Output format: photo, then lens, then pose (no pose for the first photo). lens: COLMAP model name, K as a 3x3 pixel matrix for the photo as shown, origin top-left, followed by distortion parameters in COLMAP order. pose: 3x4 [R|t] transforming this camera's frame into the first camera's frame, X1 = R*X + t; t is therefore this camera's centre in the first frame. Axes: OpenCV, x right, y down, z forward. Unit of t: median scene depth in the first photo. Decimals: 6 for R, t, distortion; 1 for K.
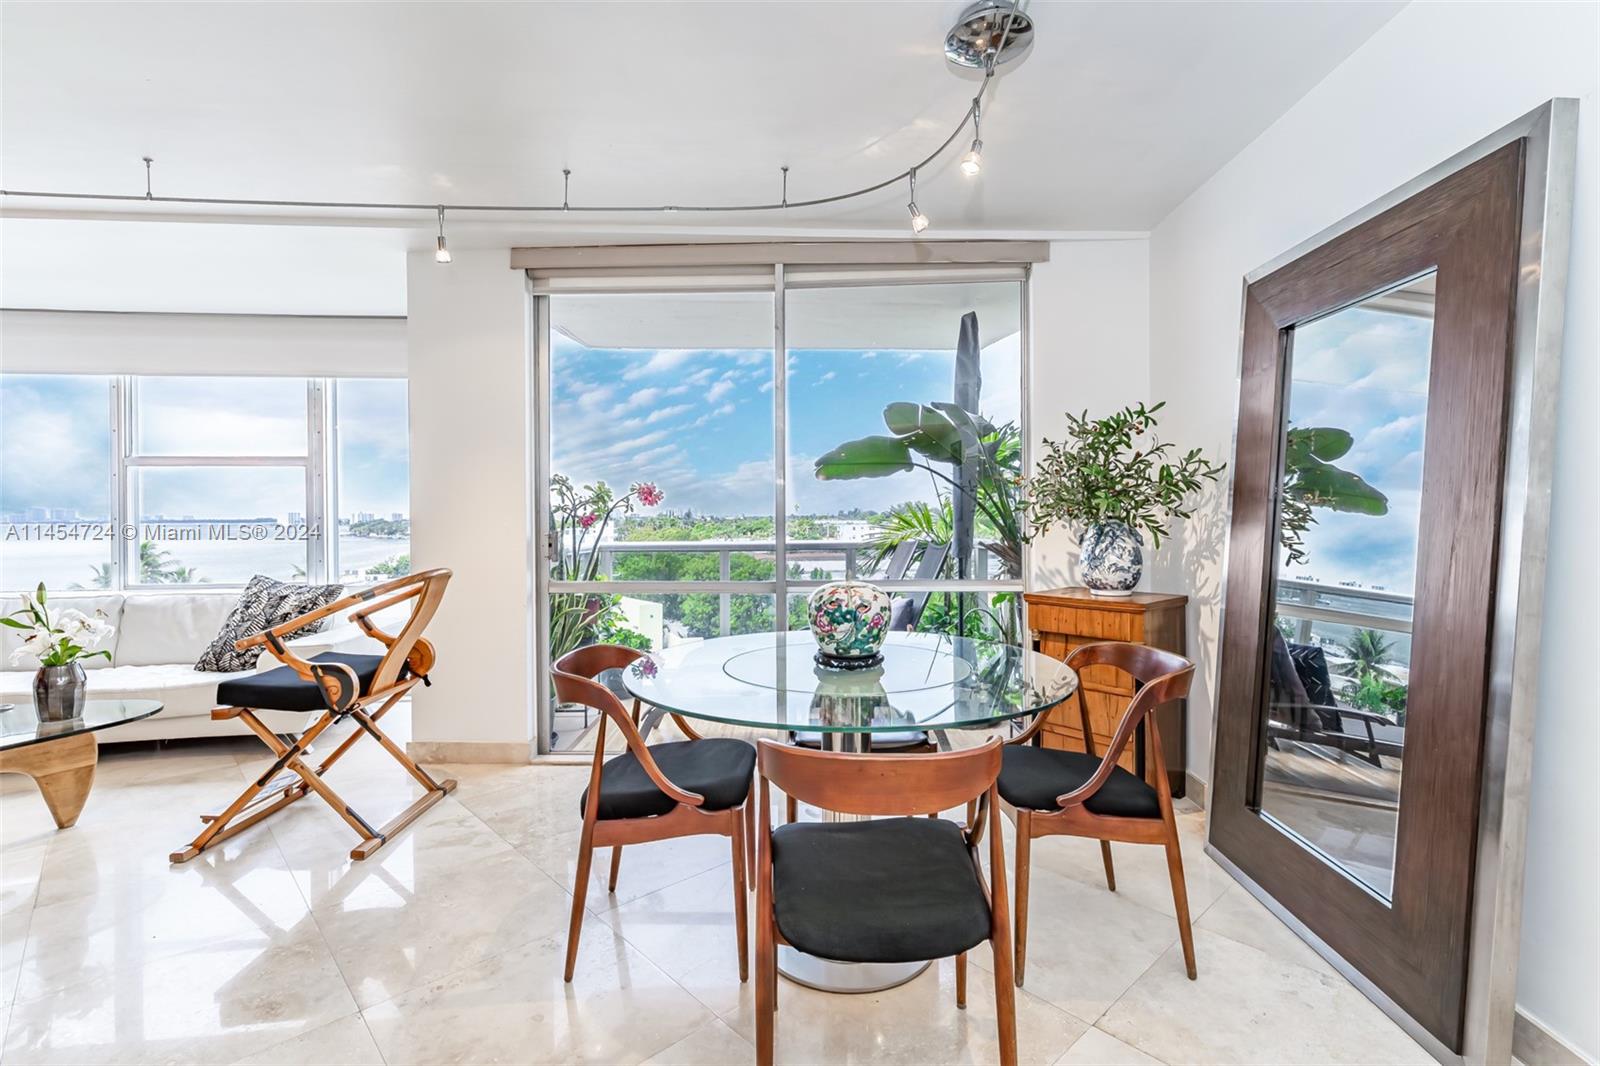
lens RADIAL K [[734.4, 0, 797.7], [0, 734.4, 516.8], [0, 0, 1]] dist [0.001427, -0.000208]
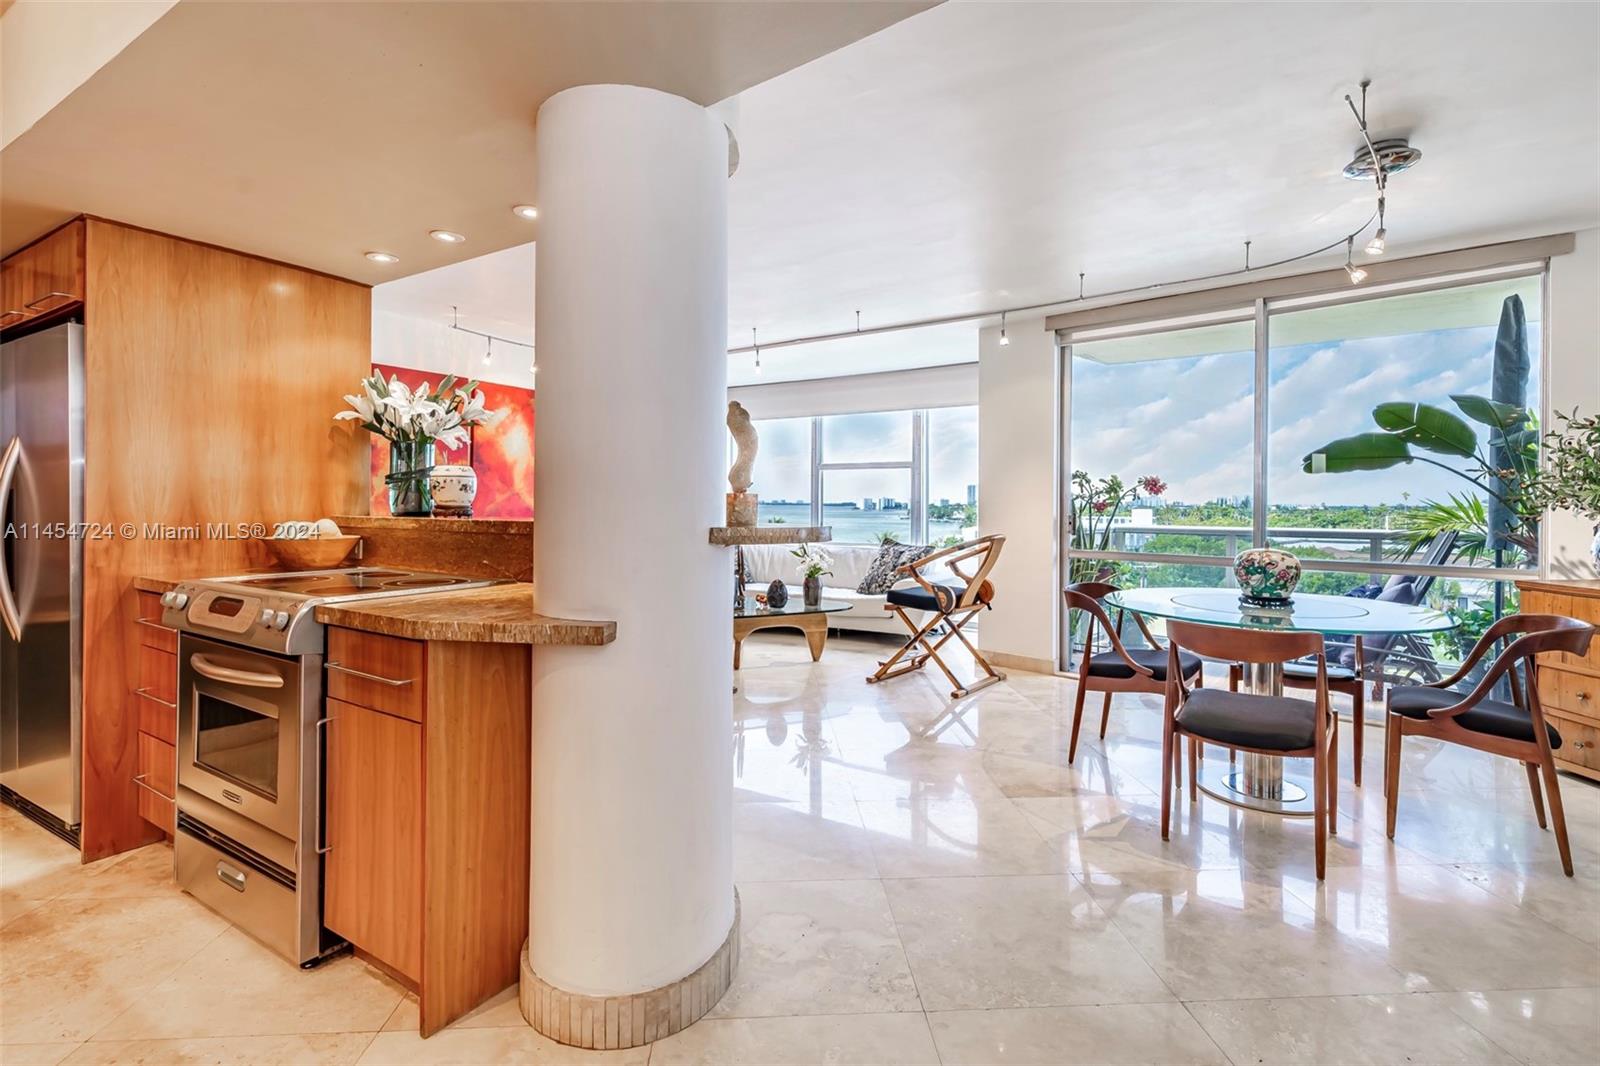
lens RADIAL K [[740.2, 0, 805.5], [0, 740.2, 502.1], [0, 0, 1]] dist [0.001034, -0.000322]
pose [[0.775460, 0.009877, -0.631319, 0.186950], [-0.011293, 0.999935, 0.001772, 0.001677], [0.631295, 0.005755, 0.775521, -0.476356]]
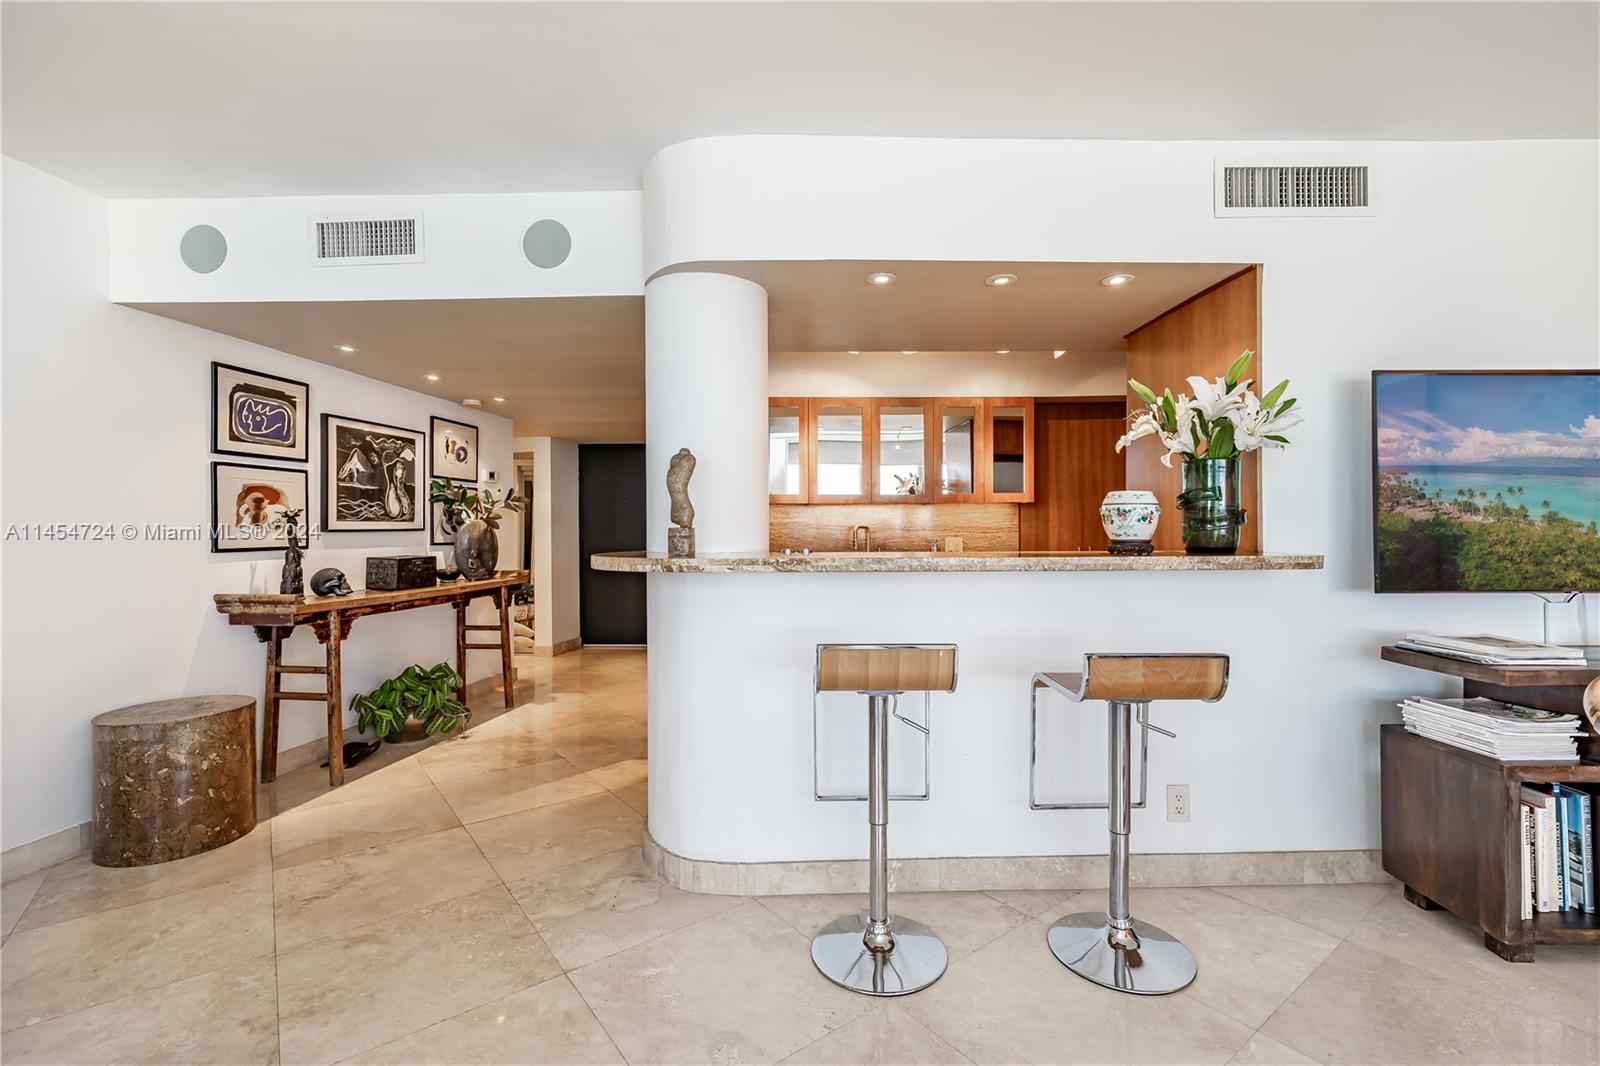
lens RADIAL K [[714.5, 0, 800.0], [0, 714.5, 533.0], [0, 0, 1]] dist [0.013894, -0.000201]
pose [[-0.994071, 0.010929, 0.108179, -0.472988], [0.011152, 0.999937, 0.001456, 0.001481], [-0.108156, 0.002654, -0.994130, 0.725377]]
